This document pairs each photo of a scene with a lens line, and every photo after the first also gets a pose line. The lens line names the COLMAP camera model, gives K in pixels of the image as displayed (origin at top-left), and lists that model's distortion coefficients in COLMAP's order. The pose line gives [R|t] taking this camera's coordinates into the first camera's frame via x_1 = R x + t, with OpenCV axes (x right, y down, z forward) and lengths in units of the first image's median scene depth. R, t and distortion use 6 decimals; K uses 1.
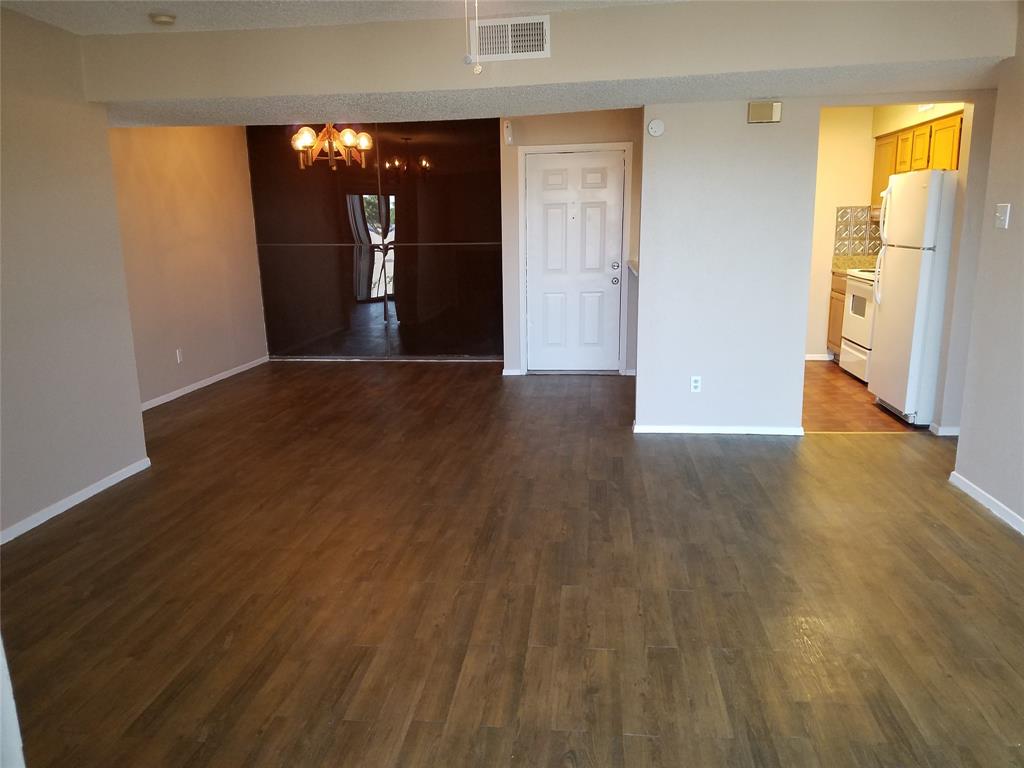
lens RADIAL K [[765.8, 0, 512.0], [0, 765.8, 384.0], [0, 0, 1]] dist [0.240816, -0.384666]
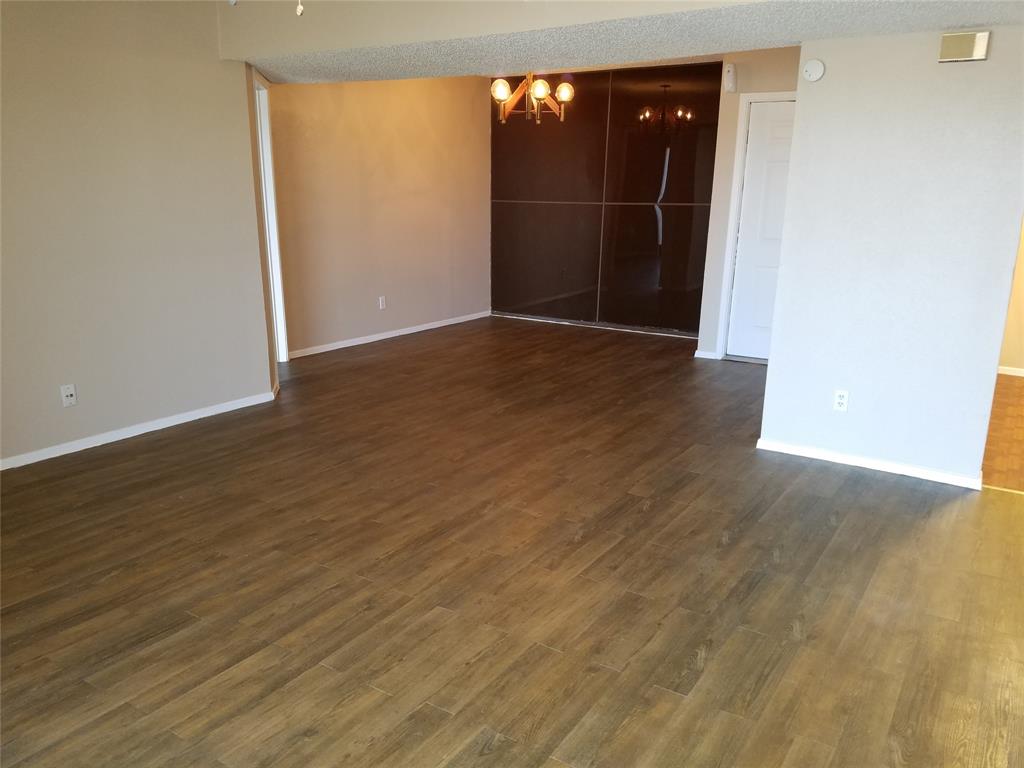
lens RADIAL K [[782.3, 0, 512.0], [0, 782.3, 384.0], [0, 0, 1]] dist [0.188839, -0.289272]
pose [[0.894150, 0.138629, -0.425768, 0.384665], [-0.116595, 0.990149, 0.077530, -0.053781], [0.432321, -0.019681, 0.901505, 0.185512]]
